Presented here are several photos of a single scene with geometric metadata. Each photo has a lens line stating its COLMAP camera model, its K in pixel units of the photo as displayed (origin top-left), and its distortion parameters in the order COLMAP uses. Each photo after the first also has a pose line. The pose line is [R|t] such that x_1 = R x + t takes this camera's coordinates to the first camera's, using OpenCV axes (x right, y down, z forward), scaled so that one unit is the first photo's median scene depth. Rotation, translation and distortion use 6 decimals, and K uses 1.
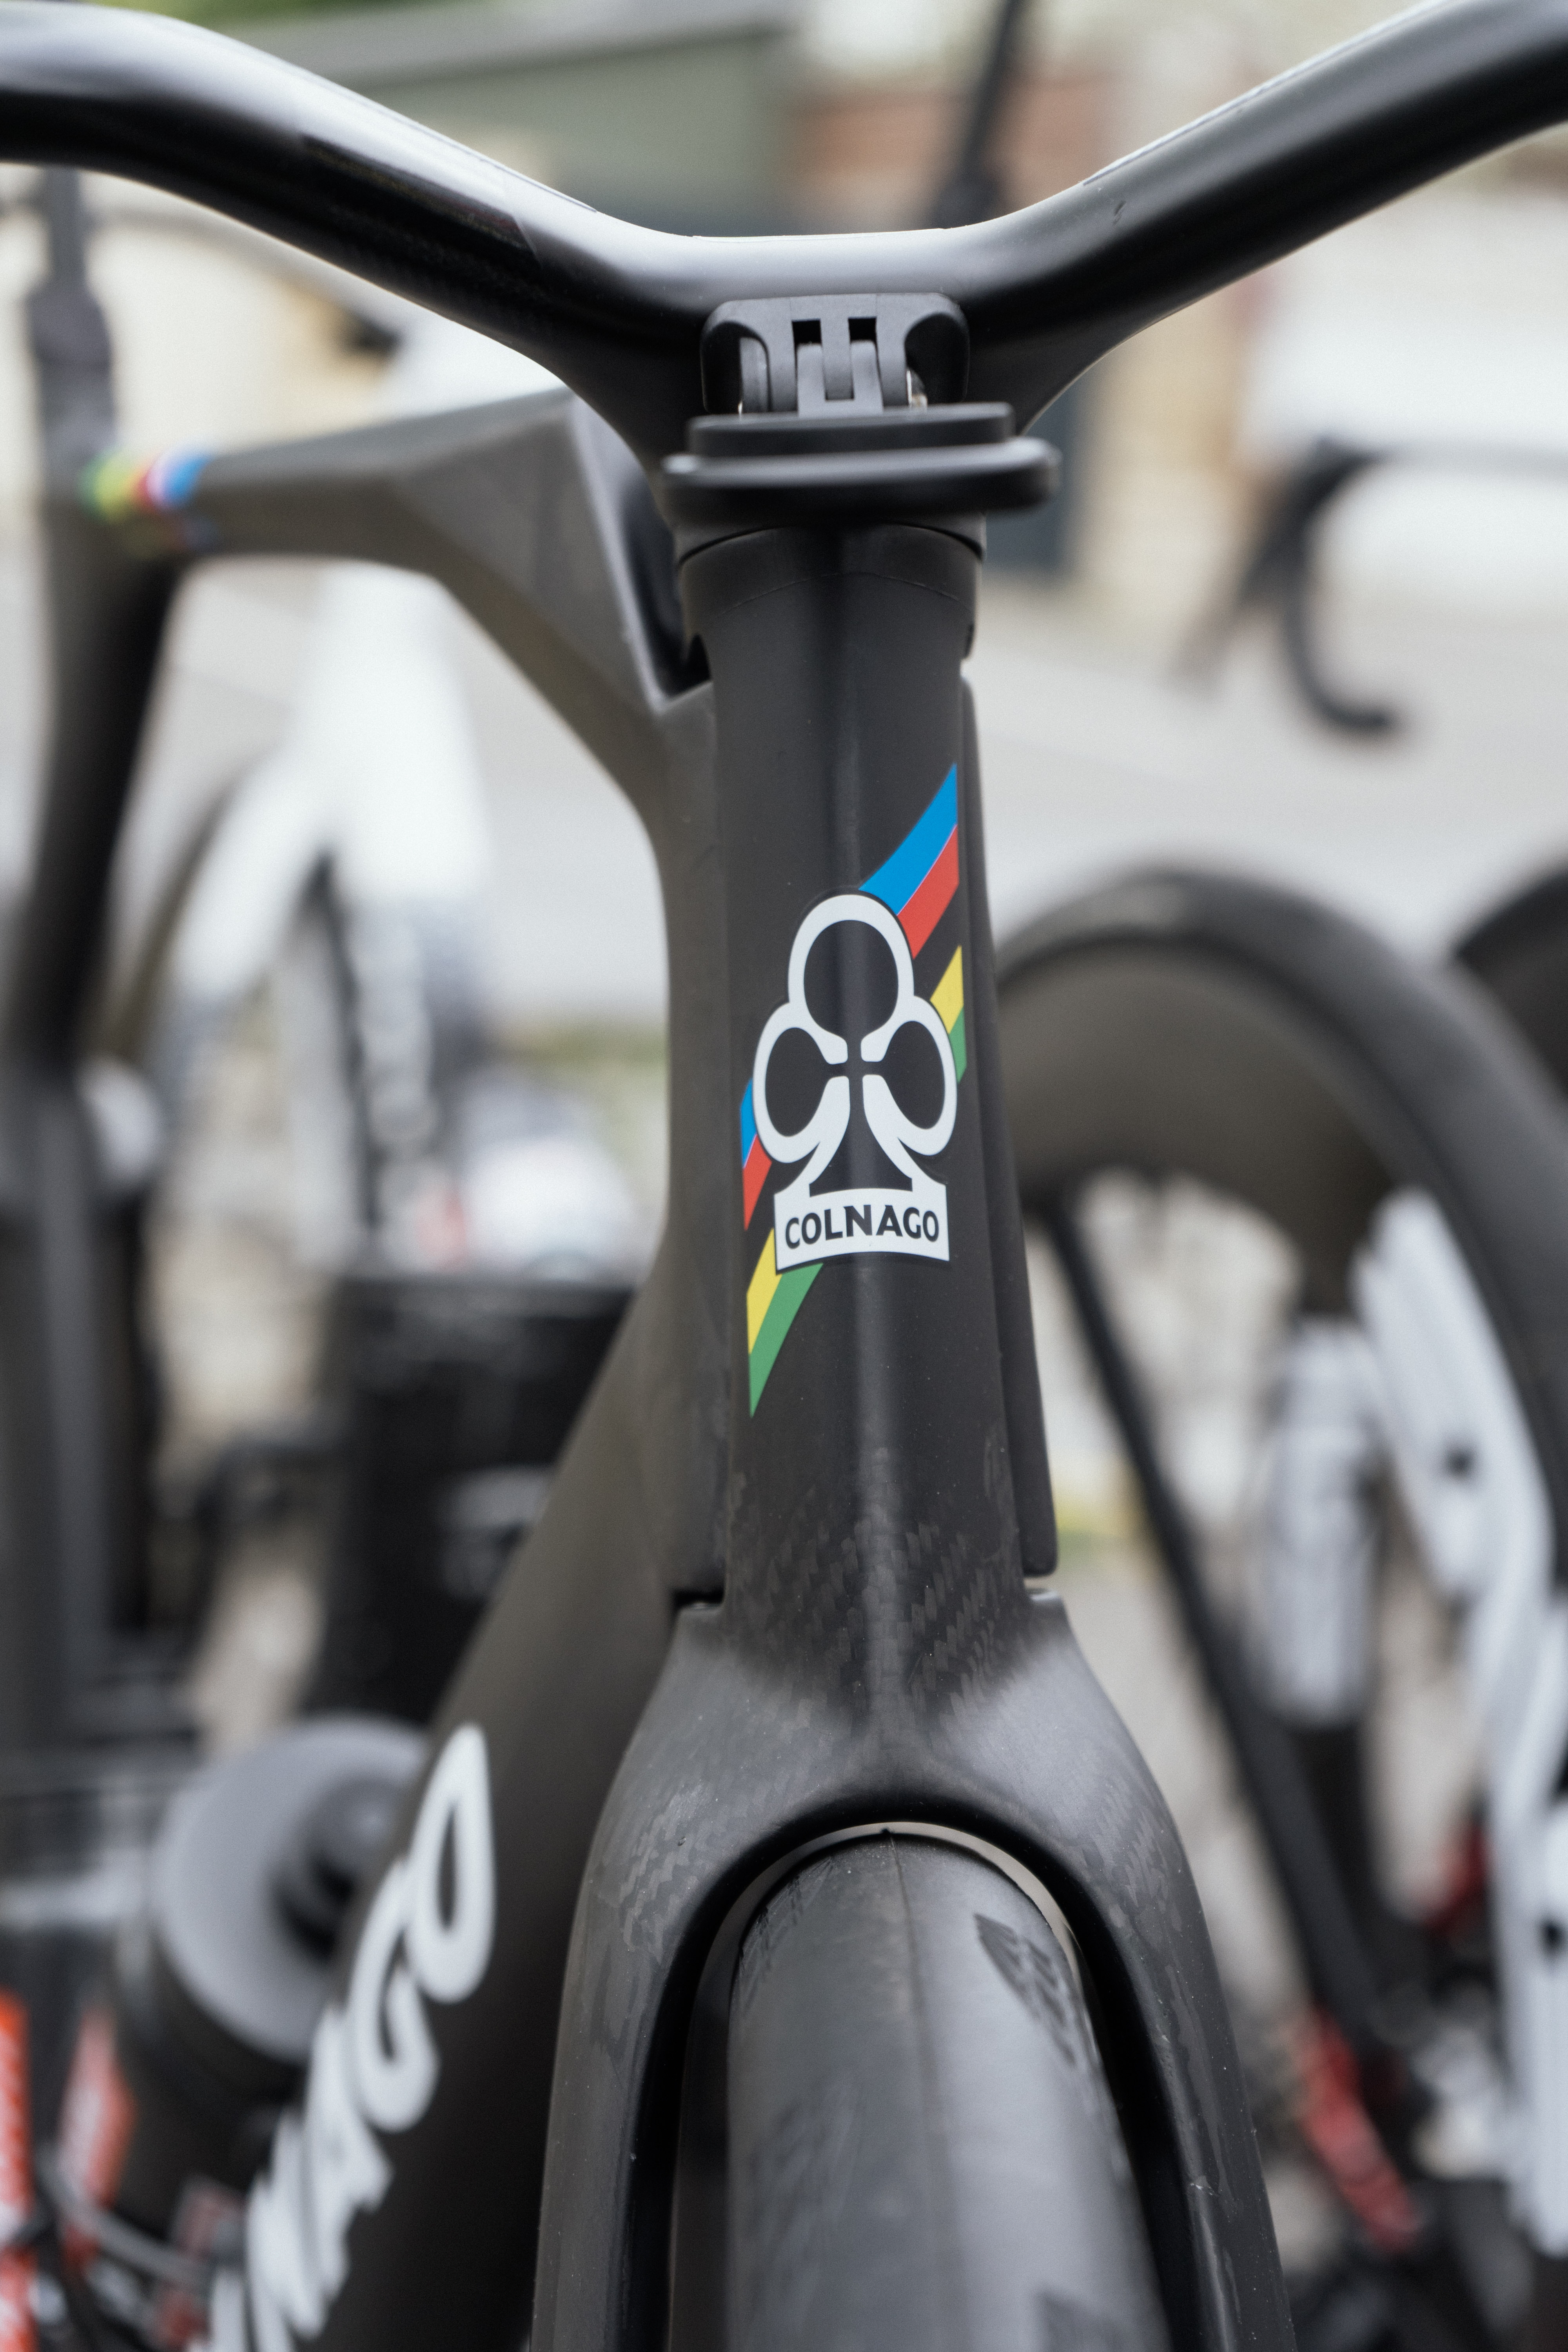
lens RADIAL K [[4881.5, 0, 785.9], [0, 4881.5, 1181.1], [0, 0, 1]] dist [0.046352, 0.000000]
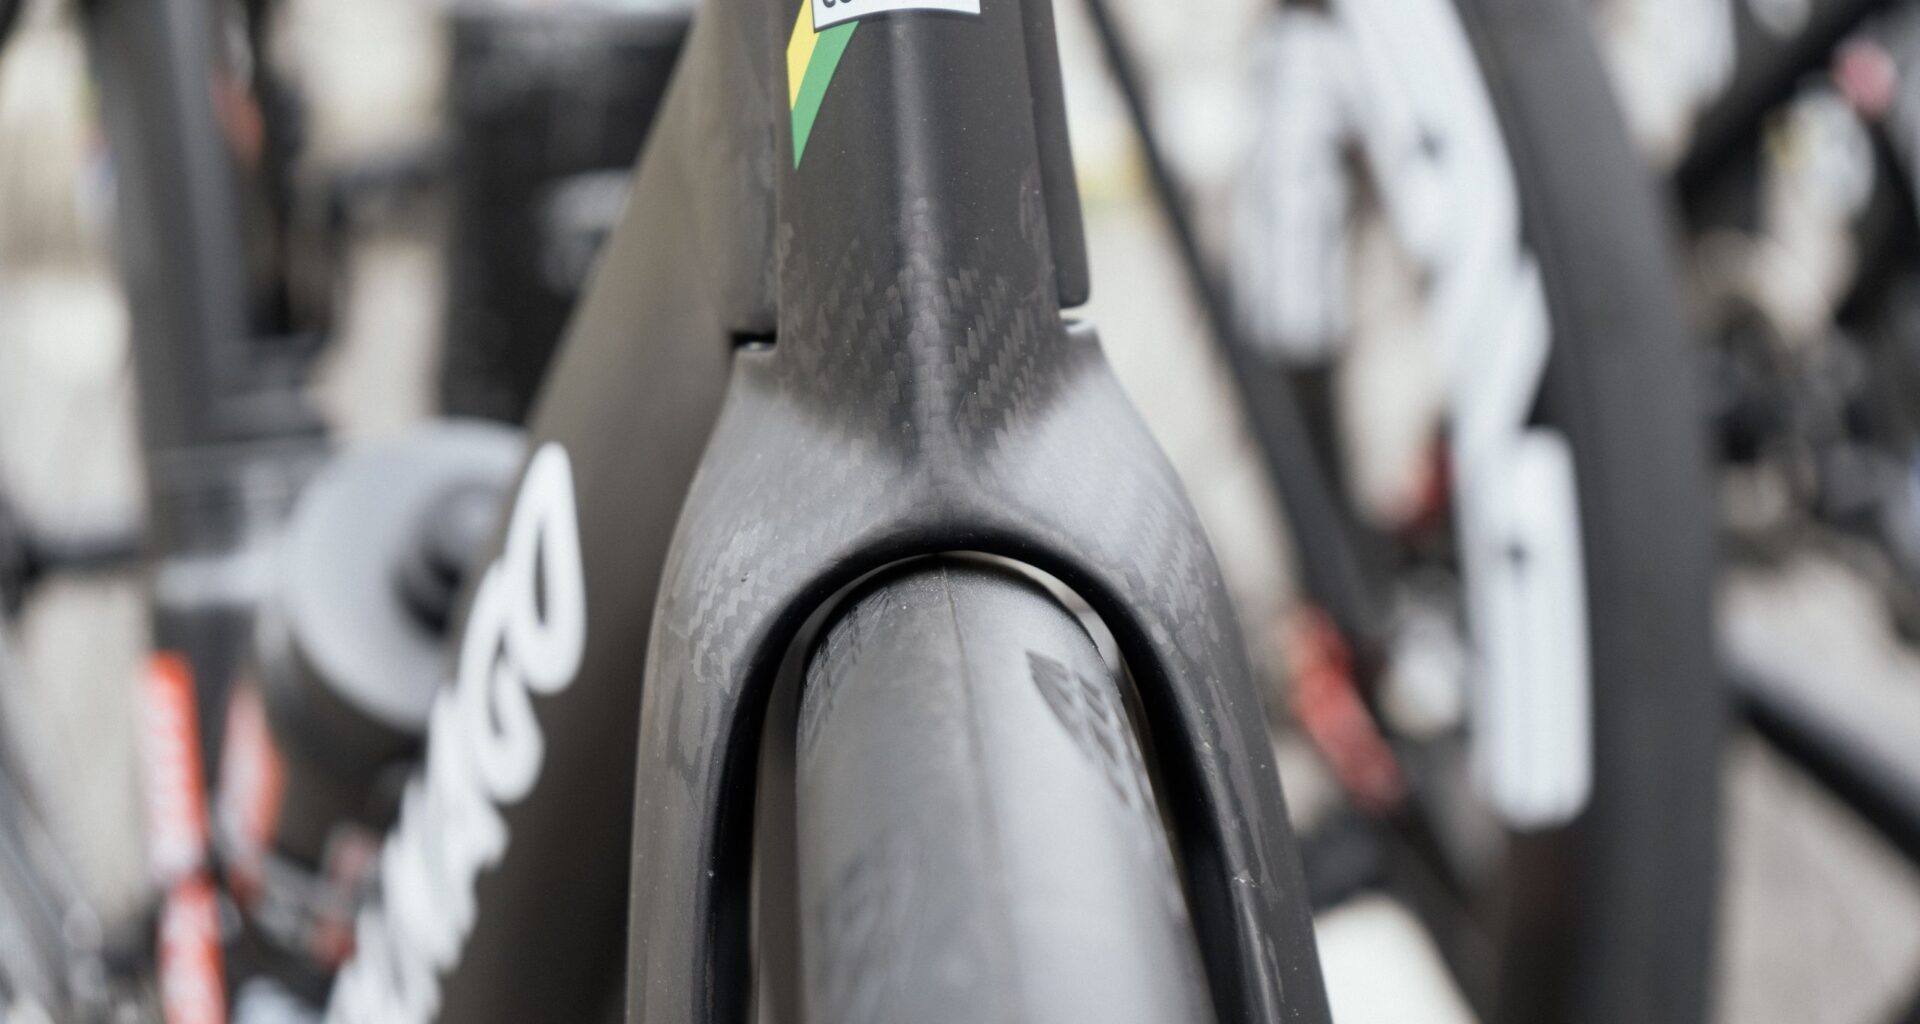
lens RADIAL K [[4100.6, 0, 961.7], [0, 4100.6, 498.0], [0, 0, 1]] dist [-0.006722, 0.000000]
pose [[0.998952, -0.037866, 0.025697, 0.003151], [0.033754, 0.988860, 0.144973, -0.008321], [-0.030900, -0.143954, 0.989102, 0.120263]]
